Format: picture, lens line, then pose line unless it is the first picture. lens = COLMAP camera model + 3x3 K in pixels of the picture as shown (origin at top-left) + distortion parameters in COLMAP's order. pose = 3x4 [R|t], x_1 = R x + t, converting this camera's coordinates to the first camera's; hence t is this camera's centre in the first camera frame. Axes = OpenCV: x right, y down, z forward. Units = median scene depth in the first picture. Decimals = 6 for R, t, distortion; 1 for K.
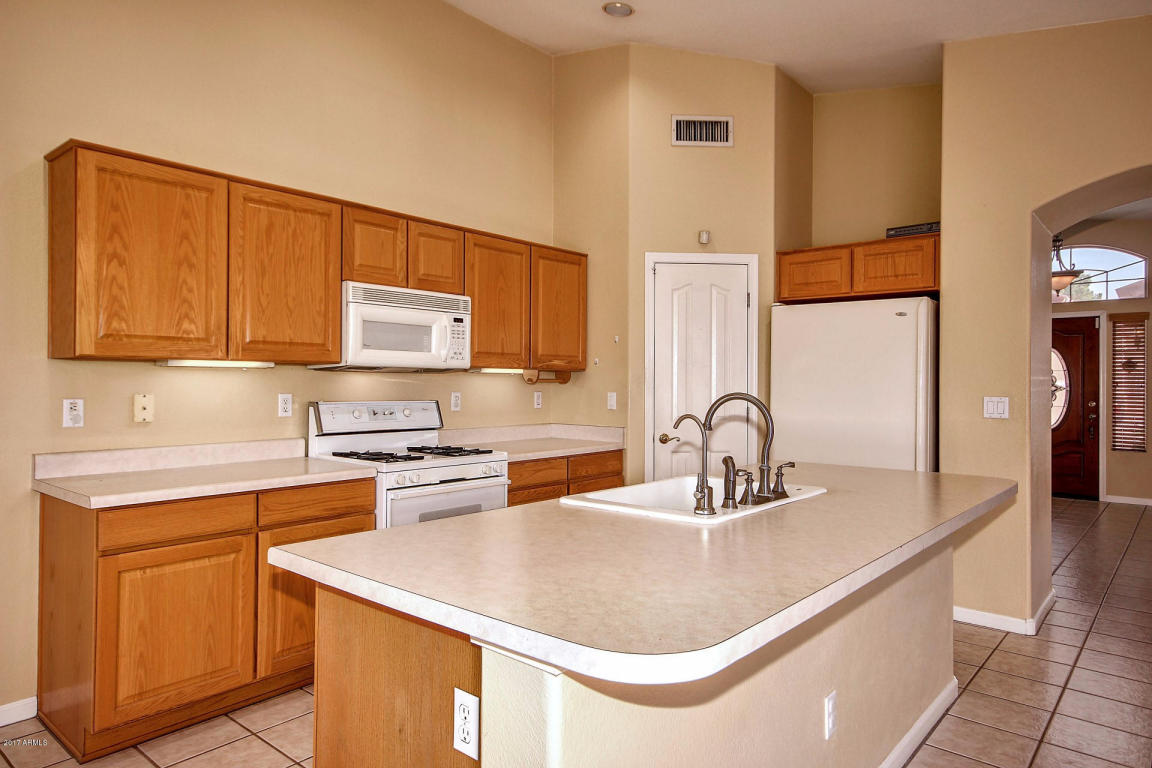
lens RADIAL K [[717.4, 0, 569.4], [0, 717.4, 381.2], [0, 0, 1]] dist [0.008639, 0.006609]
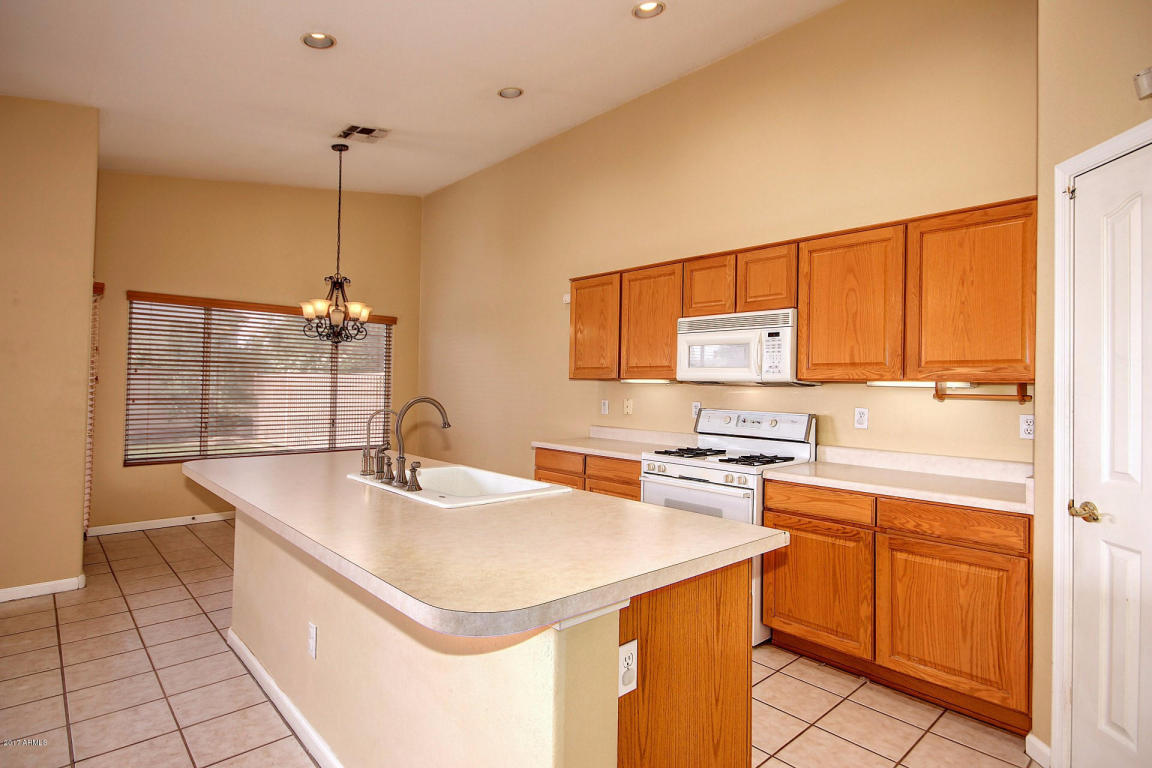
lens RADIAL K [[587.2, 0, 584.5], [0, 587.2, 376.3], [0, 0, 1]] dist [-0.003796, 0.000969]
pose [[-0.097888, -0.031936, -0.994685, 0.738795], [-0.022354, 0.999303, -0.029884, 0.005961], [0.994946, 0.019310, -0.098534, 0.860239]]
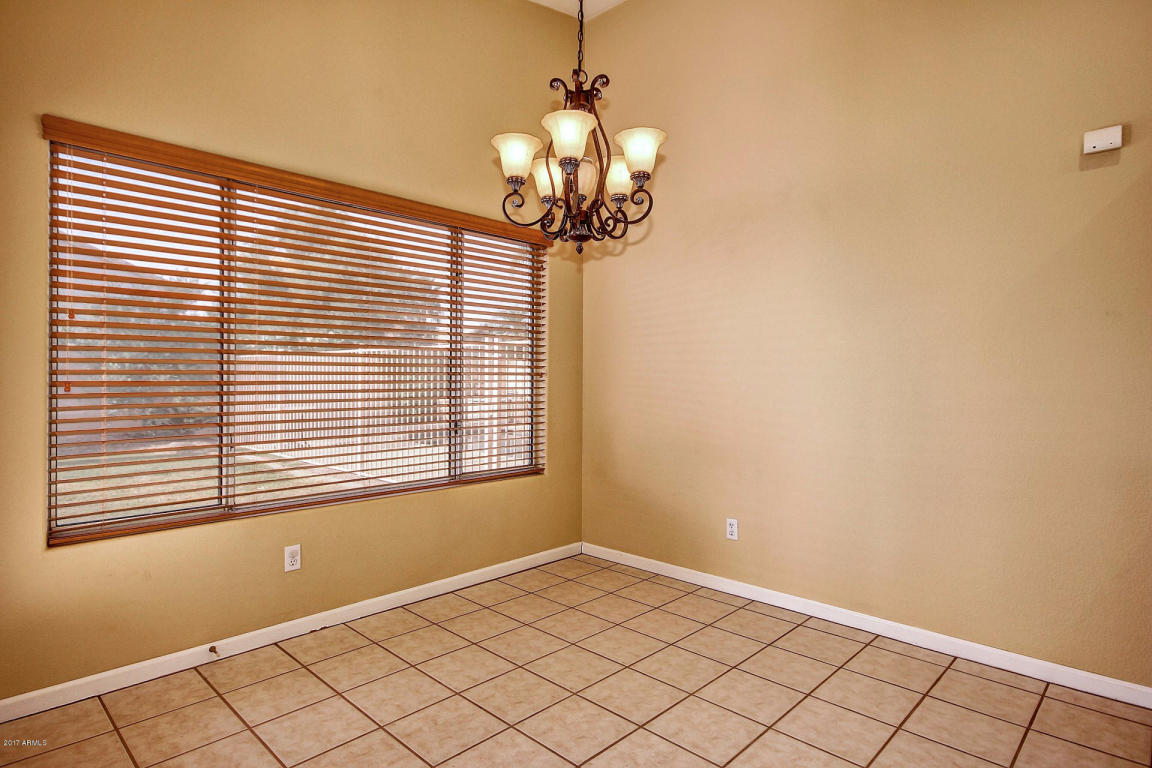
lens RADIAL K [[624.3, 0, 572.5], [0, 624.3, 383.5], [0, 0, 1]] dist [-0.018484, 0.001290]
pose [[-0.065038, 0.007915, -0.997851, 0.538050], [-0.020590, 0.999745, 0.009272, 0.011830], [0.997670, 0.021149, -0.064858, 0.671282]]
